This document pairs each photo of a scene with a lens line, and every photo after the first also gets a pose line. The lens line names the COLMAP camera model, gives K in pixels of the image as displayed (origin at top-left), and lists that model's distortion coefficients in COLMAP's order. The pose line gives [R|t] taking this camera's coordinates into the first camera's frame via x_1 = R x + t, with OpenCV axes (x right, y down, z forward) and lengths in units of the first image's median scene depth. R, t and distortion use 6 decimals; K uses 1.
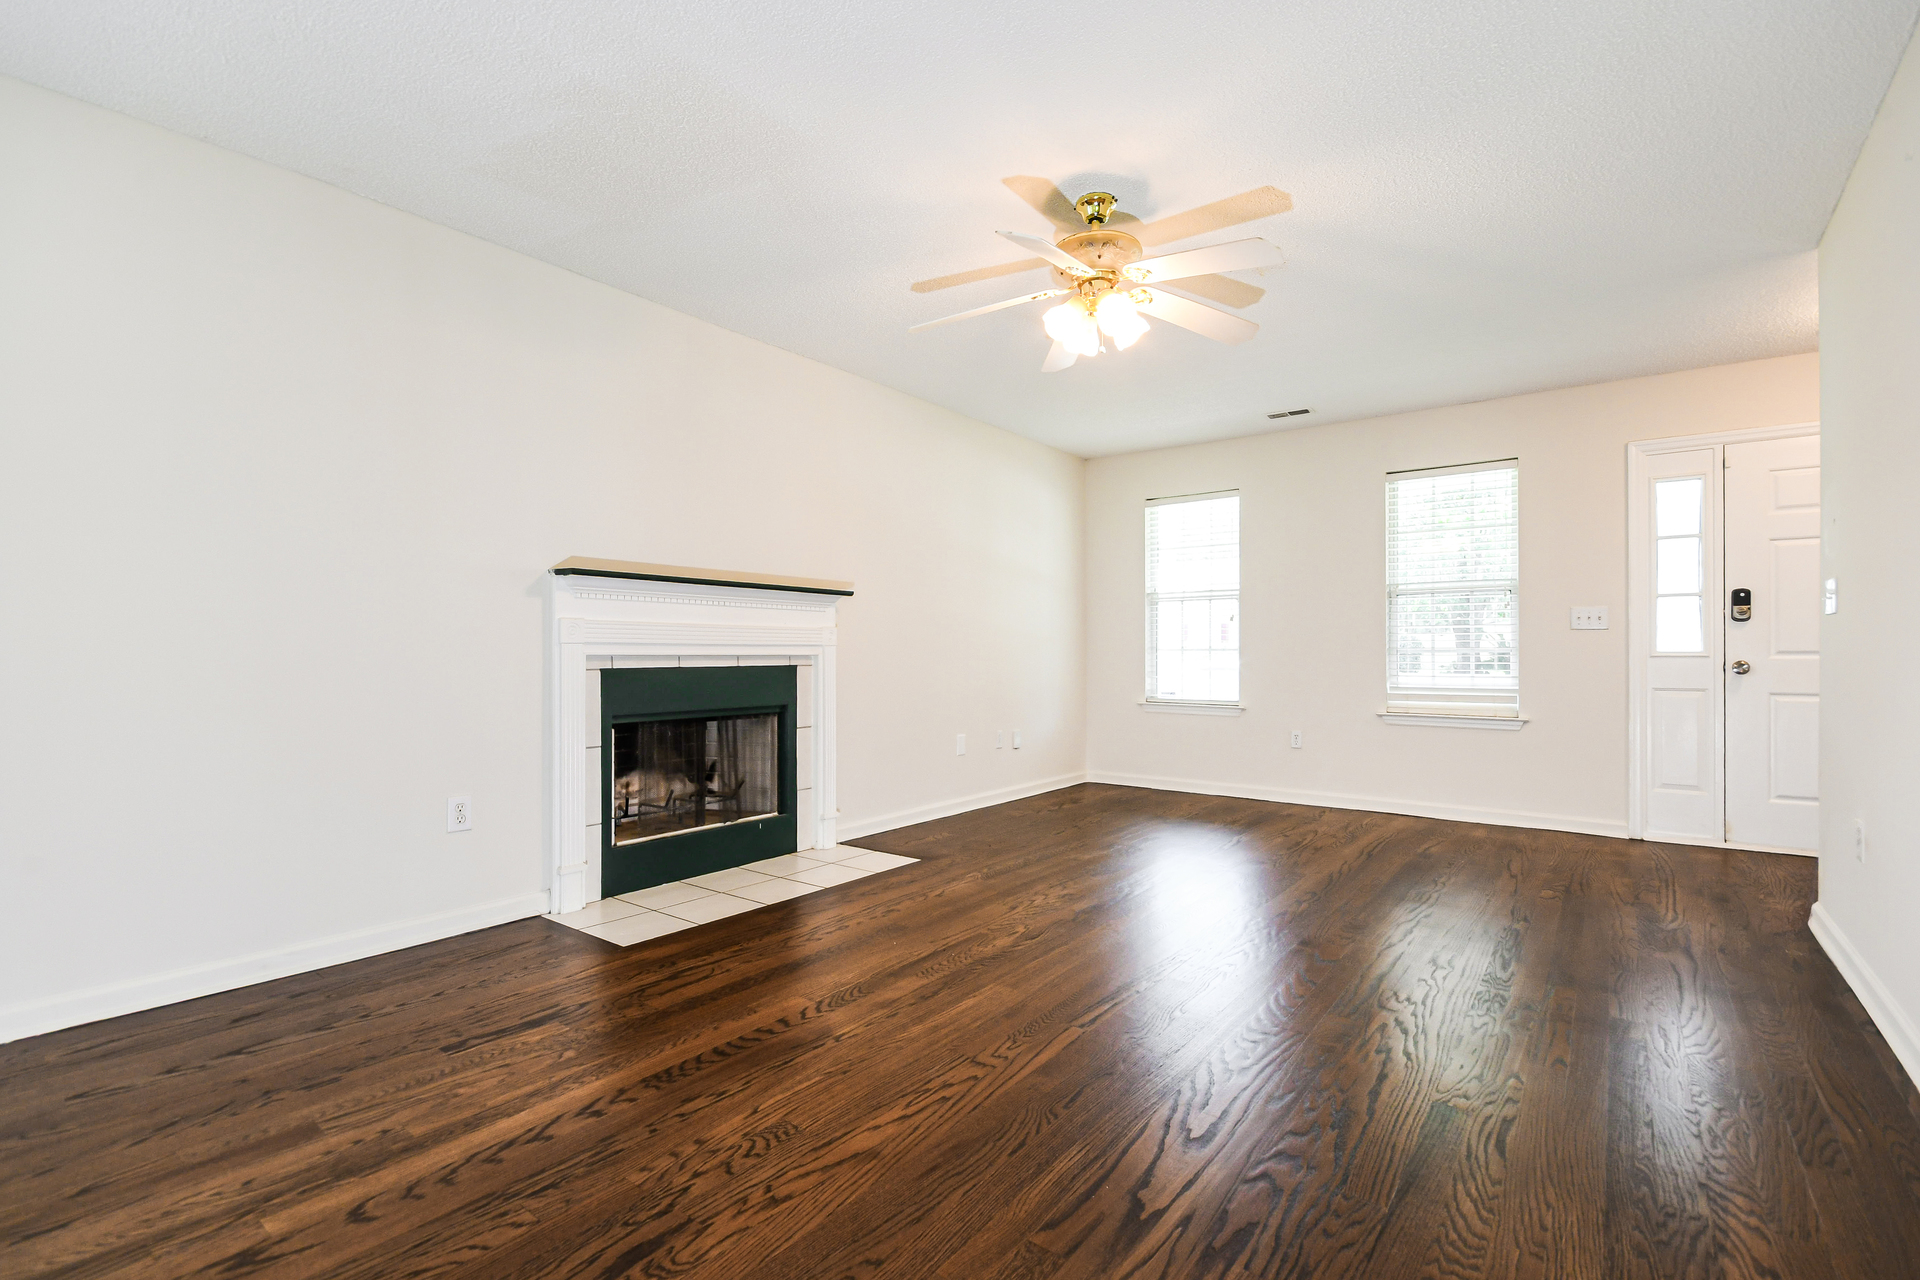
lens RADIAL K [[872.3, 0, 964.4], [0, 872.3, 656.2], [0, 0, 1]] dist [-0.000711, -0.000036]
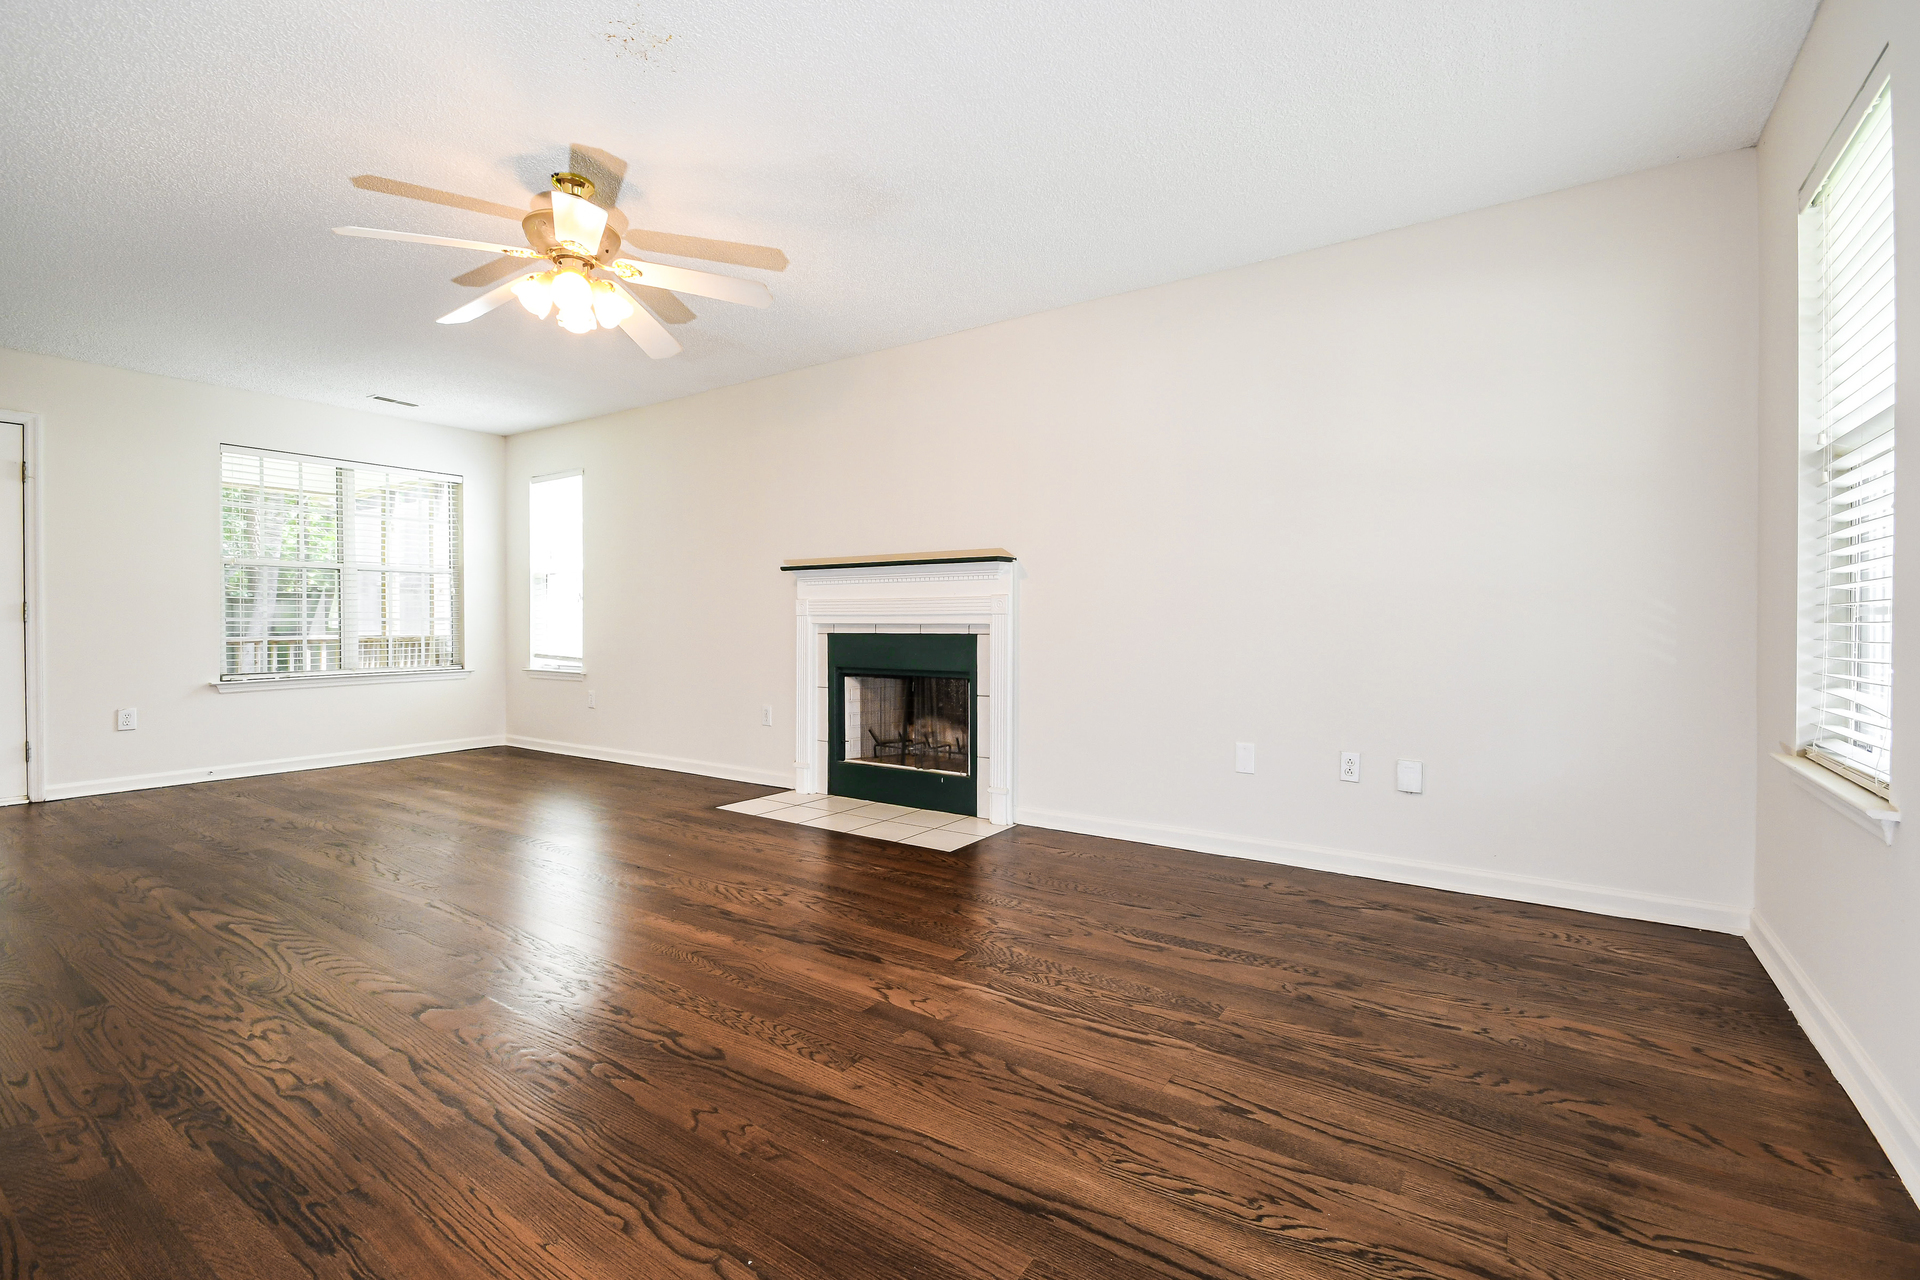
lens RADIAL K [[854.7, 0, 957.3], [0, 854.7, 619.0], [0, 0, 1]] dist [-0.000928, -0.000027]
pose [[0.048497, 0.007245, -0.998797, 0.872162], [0.004741, 0.999961, 0.007484, -0.016261], [0.998812, -0.005098, 0.048461, 1.006780]]
